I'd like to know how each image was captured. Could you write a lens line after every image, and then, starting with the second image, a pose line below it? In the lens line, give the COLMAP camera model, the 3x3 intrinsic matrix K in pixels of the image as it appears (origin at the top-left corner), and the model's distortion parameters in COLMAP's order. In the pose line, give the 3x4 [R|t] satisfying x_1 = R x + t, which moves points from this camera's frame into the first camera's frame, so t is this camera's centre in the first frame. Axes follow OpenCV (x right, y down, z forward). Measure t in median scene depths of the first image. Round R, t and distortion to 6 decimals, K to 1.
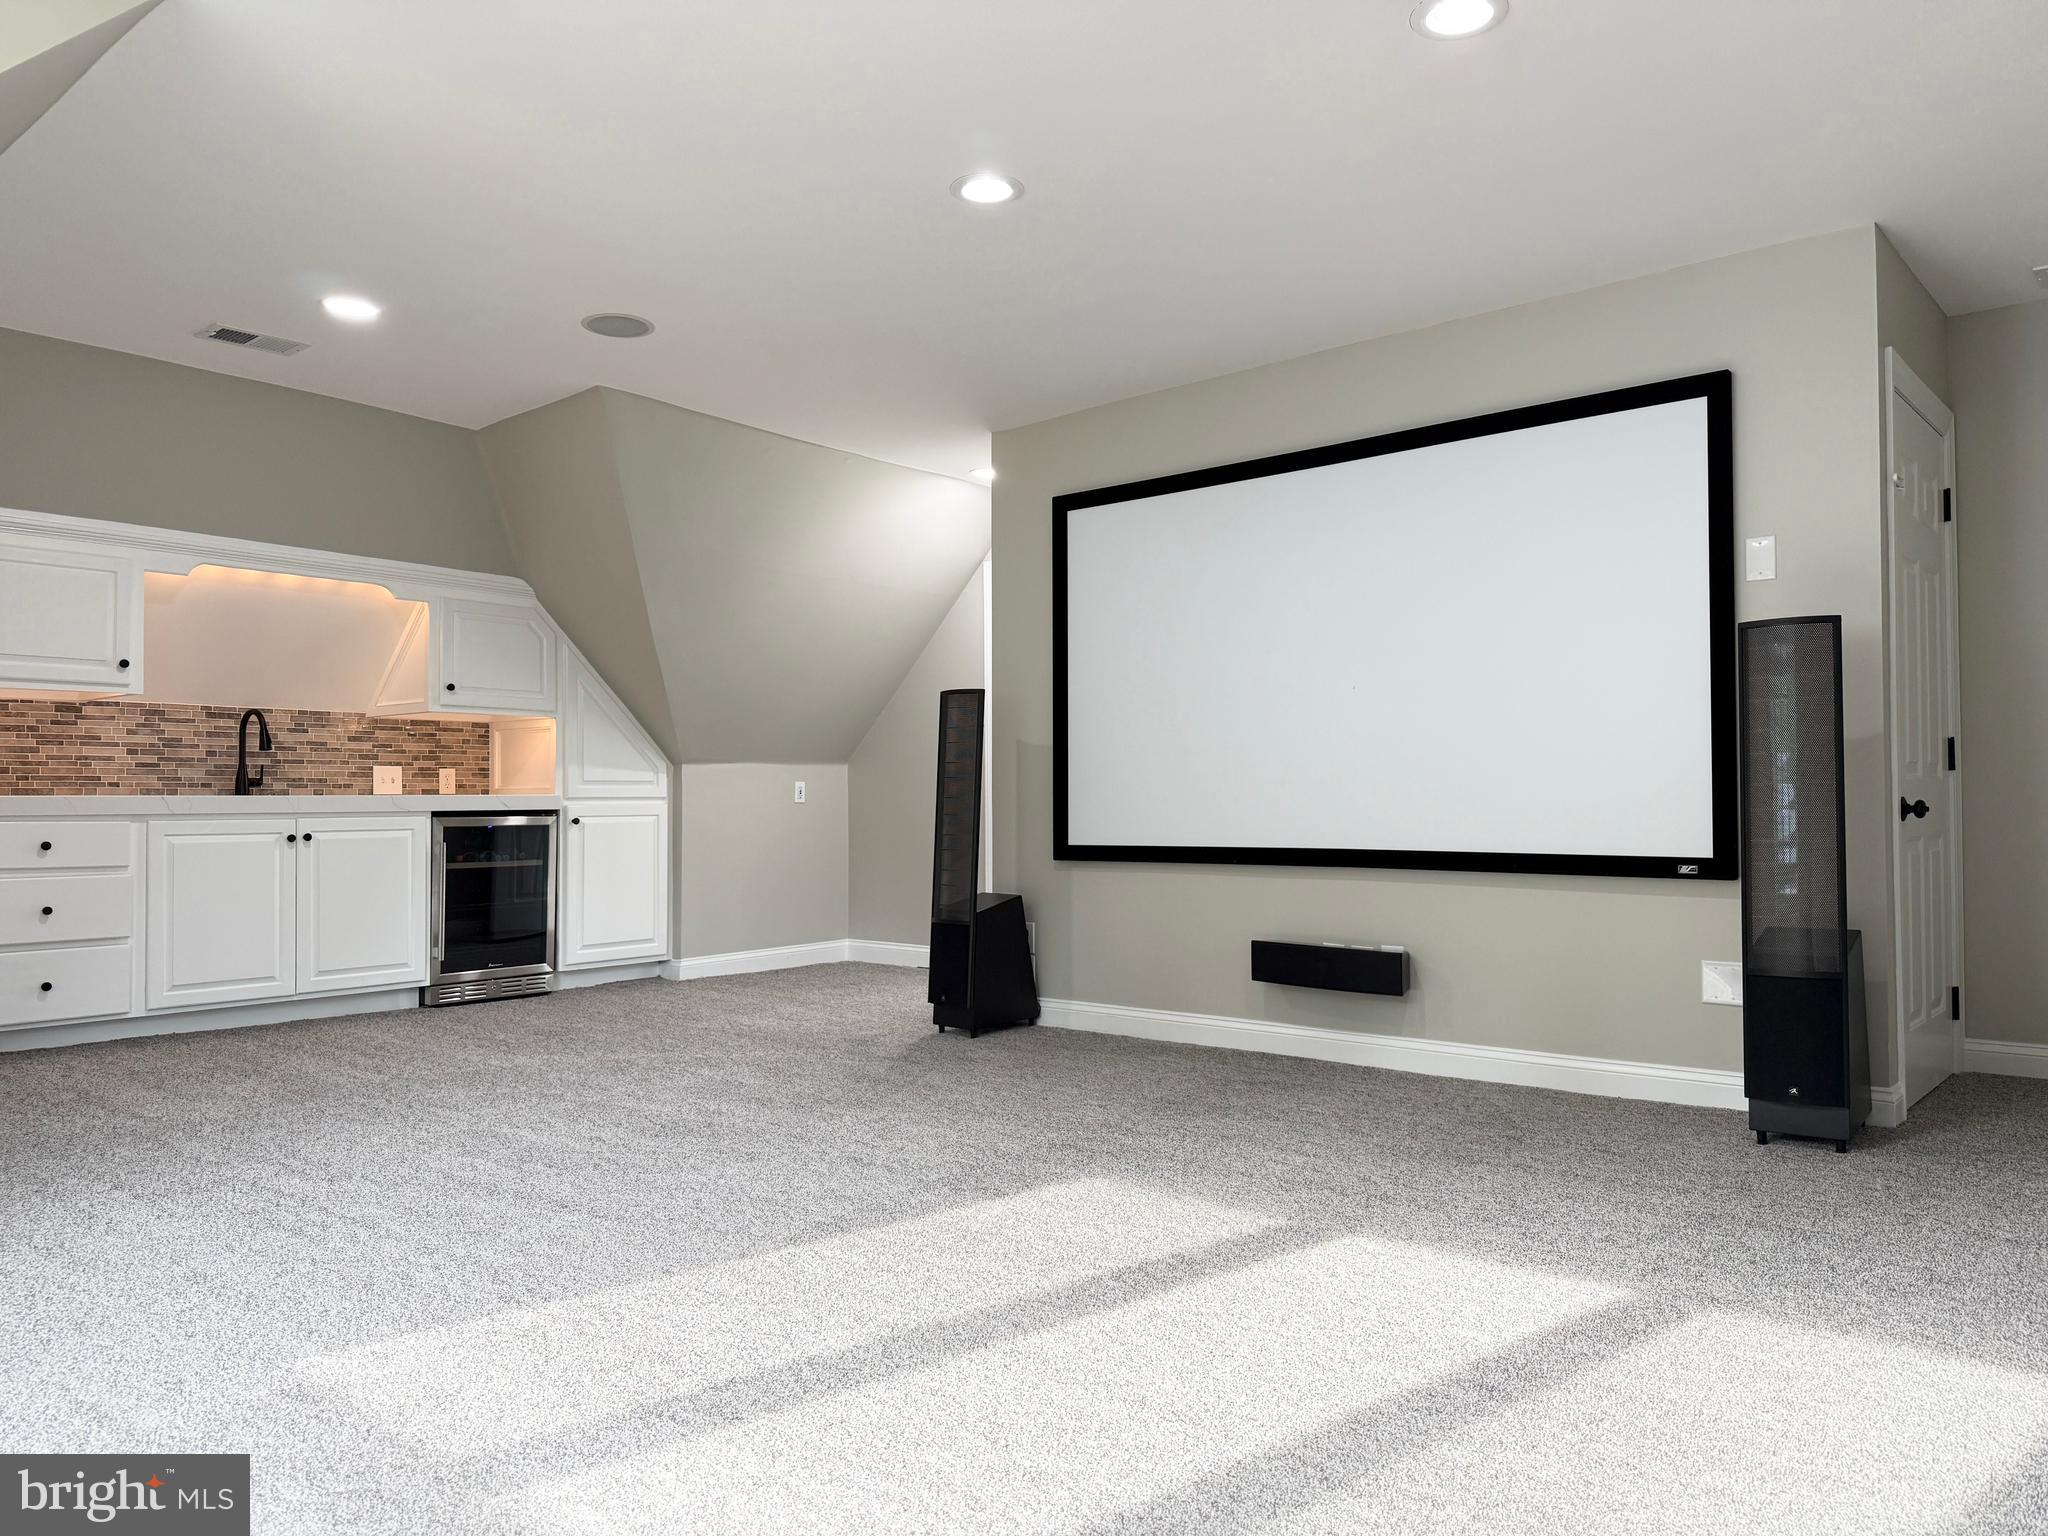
lens RADIAL K [[1451.7, 0, 1025.3], [0, 1451.7, 769.8], [0, 0, 1]] dist [0.006248, 0.001557]
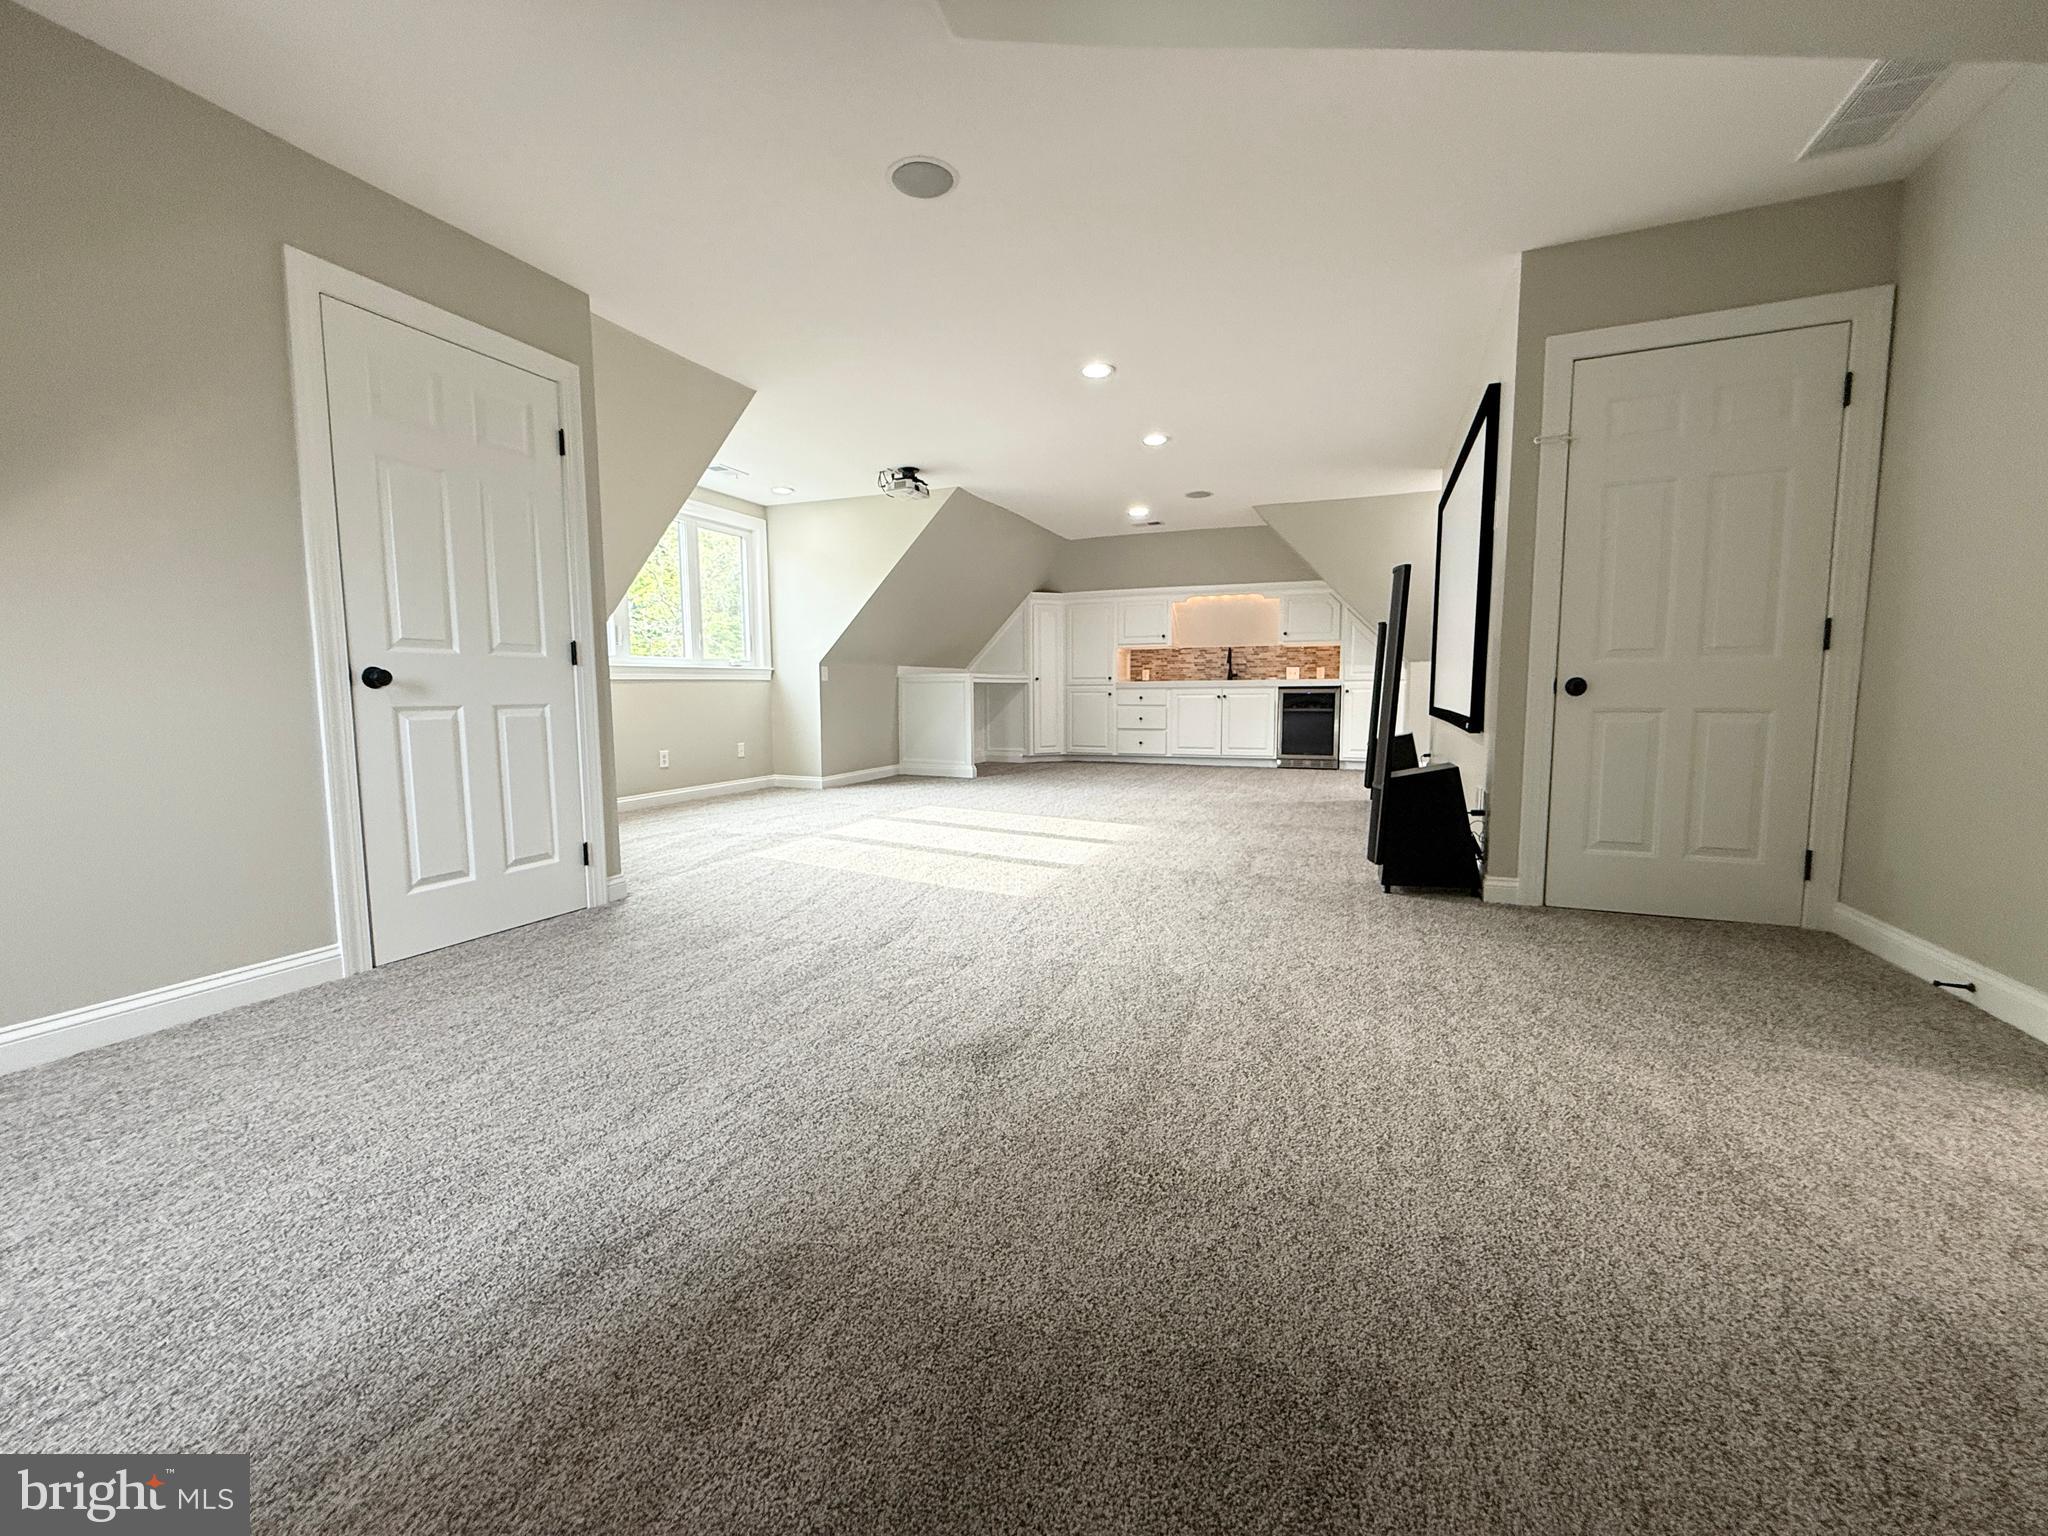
lens RADIAL K [[820.5, 0, 1024.8], [0, 820.5, 763.9], [0, 0, 1]] dist [0.000119, -0.000130]
pose [[0.308127, 0.090517, -0.947029, 0.761432], [0.029565, 0.994071, 0.104632, 0.001280], [0.950886, -0.060239, 0.303624, 0.189202]]
